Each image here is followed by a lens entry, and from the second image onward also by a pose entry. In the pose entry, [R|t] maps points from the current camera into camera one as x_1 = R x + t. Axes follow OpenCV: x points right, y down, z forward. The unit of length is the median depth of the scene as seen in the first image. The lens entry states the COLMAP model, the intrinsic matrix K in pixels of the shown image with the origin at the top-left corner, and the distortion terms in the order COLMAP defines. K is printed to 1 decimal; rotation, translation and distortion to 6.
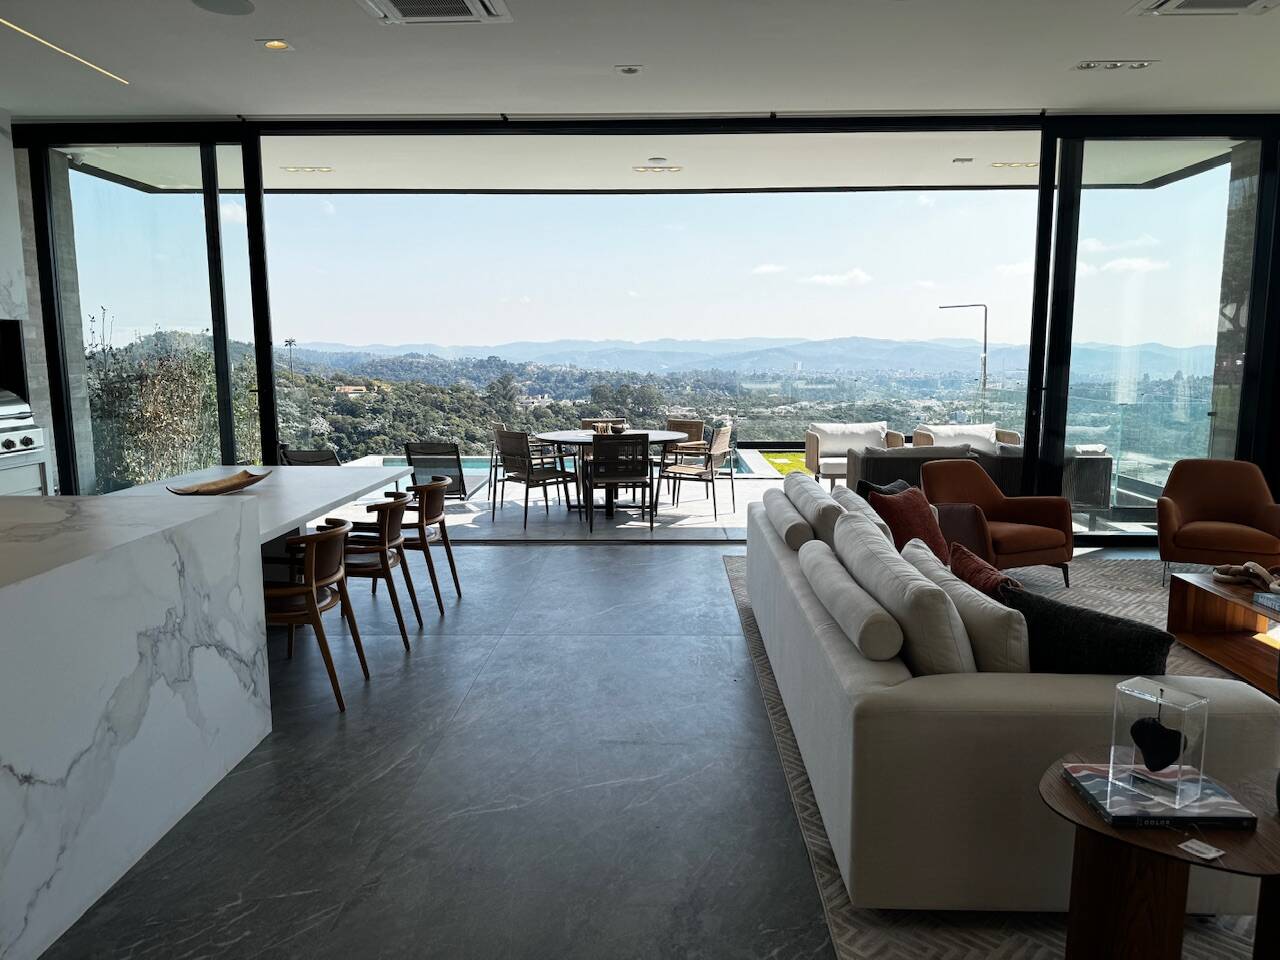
lens RADIAL K [[899.5, 0, 635.7], [0, 899.5, 484.2], [0, 0, 1]] dist [0.083037, -0.079391]
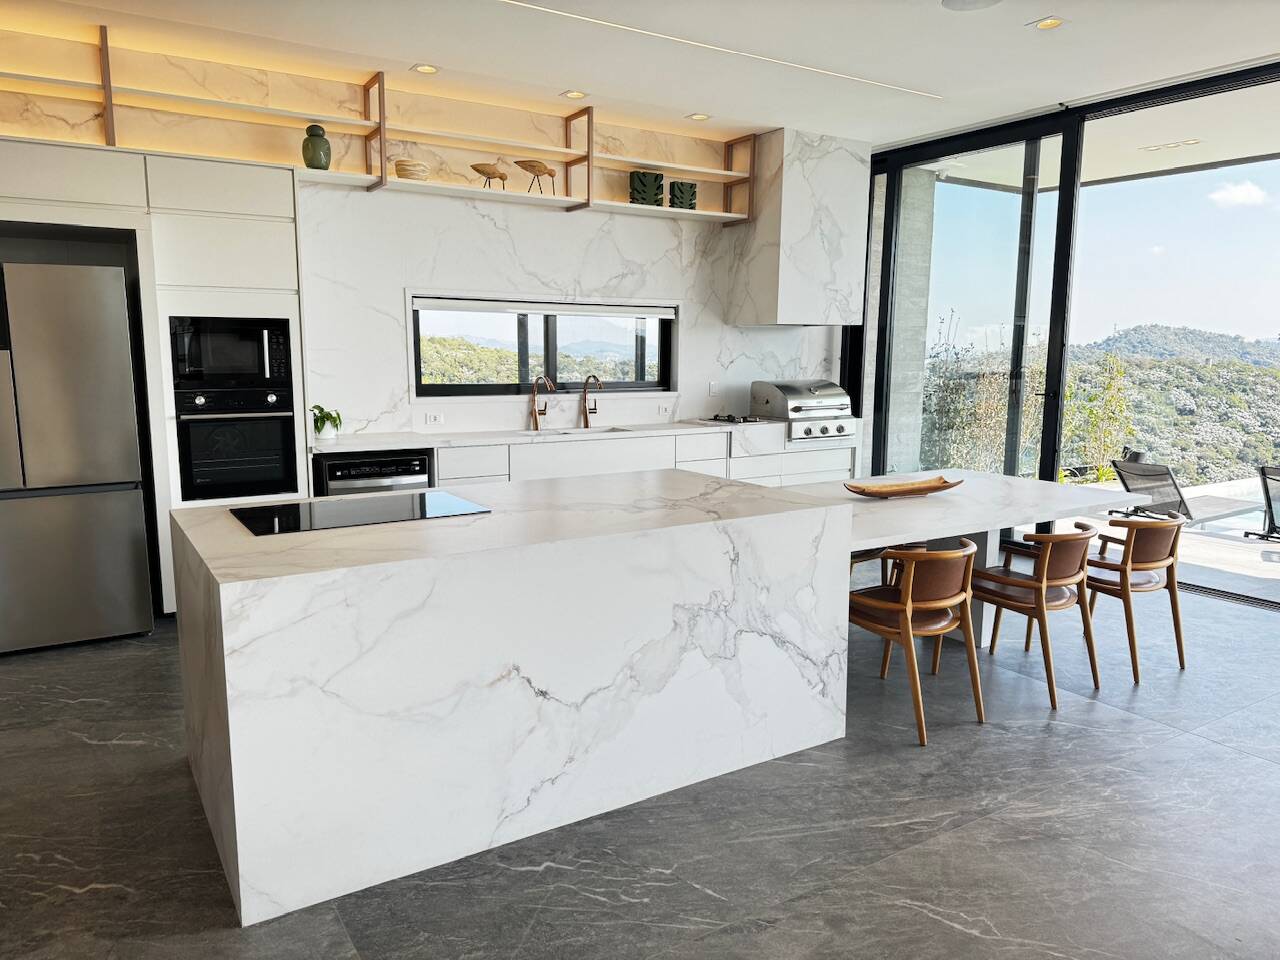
lens RADIAL K [[899.5, 0, 635.8], [0, 899.5, 475.1], [0, 0, 1]] dist [0.083037, -0.079391]
pose [[0.563765, 0.121771, -0.816909, 0.200857], [-0.124548, 0.990296, 0.061664, -0.037667], [0.816491, 0.066980, 0.573460, 0.175496]]
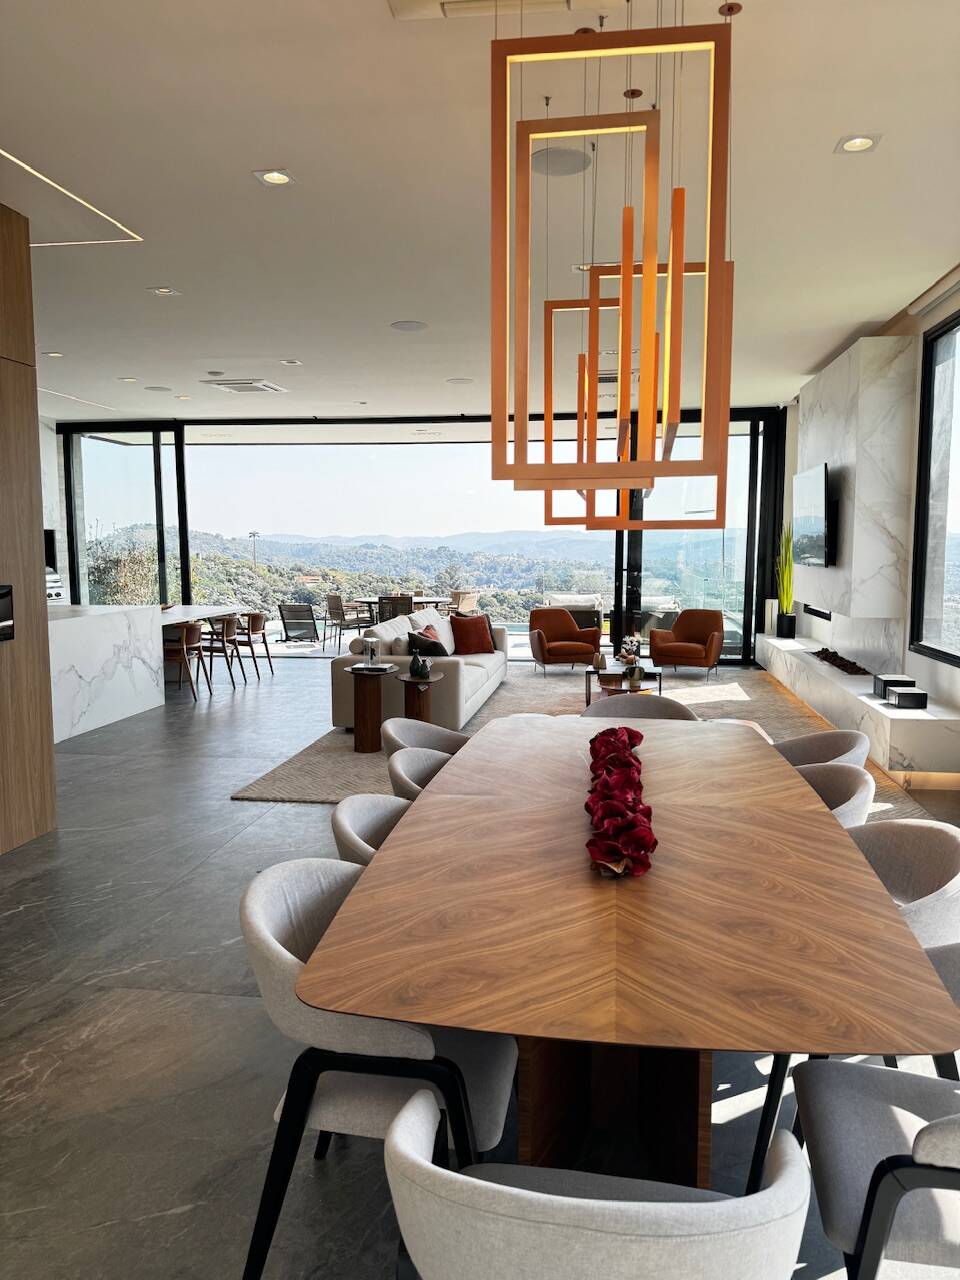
lens RADIAL K [[899.5, 0, 486.1], [0, 899.5, 646.9], [0, 0, 1]] dist [0.083037, -0.079391]
pose [[0.993877, 0.012992, -0.109728, 0.557521], [-0.016294, 0.999439, -0.029248, 0.139317], [0.109286, 0.030857, 0.993531, -1.022170]]
